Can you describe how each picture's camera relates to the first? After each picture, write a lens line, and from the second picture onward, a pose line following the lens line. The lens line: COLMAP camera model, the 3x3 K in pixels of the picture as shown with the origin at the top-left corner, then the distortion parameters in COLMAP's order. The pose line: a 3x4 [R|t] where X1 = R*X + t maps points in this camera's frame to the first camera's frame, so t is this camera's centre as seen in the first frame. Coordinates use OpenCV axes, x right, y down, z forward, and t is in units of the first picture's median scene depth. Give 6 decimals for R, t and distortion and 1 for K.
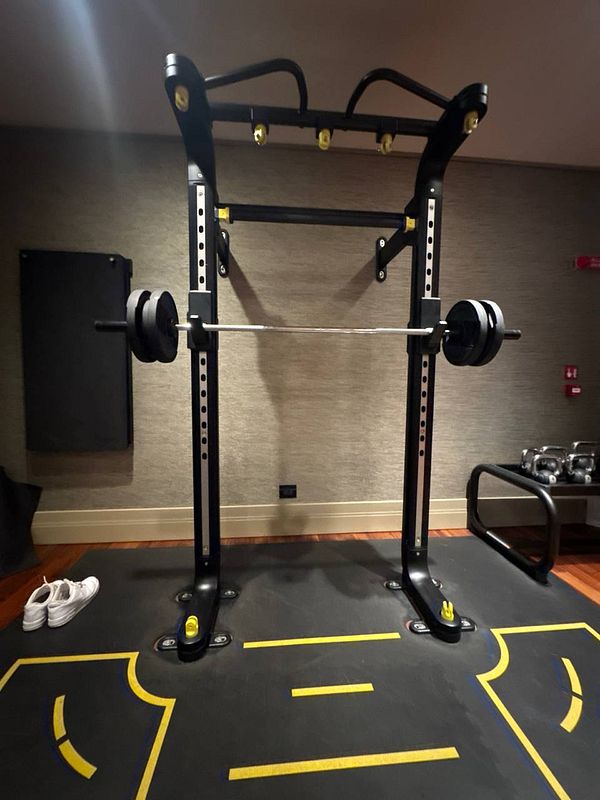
lens RADIAL K [[315.6, 0, 299.9], [0, 315.6, 398.1], [0, 0, 1]] dist [-0.007701, -0.000240]
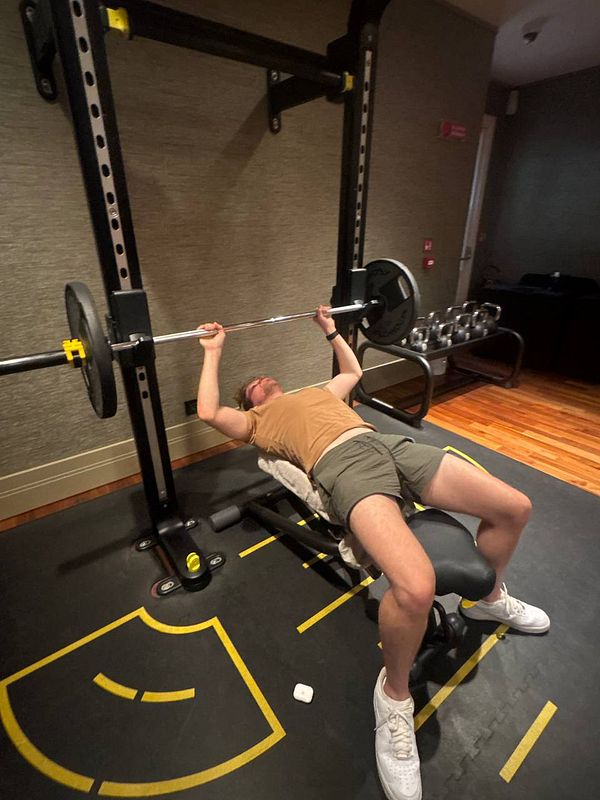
lens RADIAL K [[385.4, 0, 300.0], [0, 385.4, 400.0], [0, 0, 1]] dist [-0.018568, -0.000773]
pose [[0.850195, -0.227289, 0.474877, -0.323482], [0.043836, 0.929436, 0.366370, -0.106369], [-0.524639, -0.290670, 0.800165, 0.007498]]
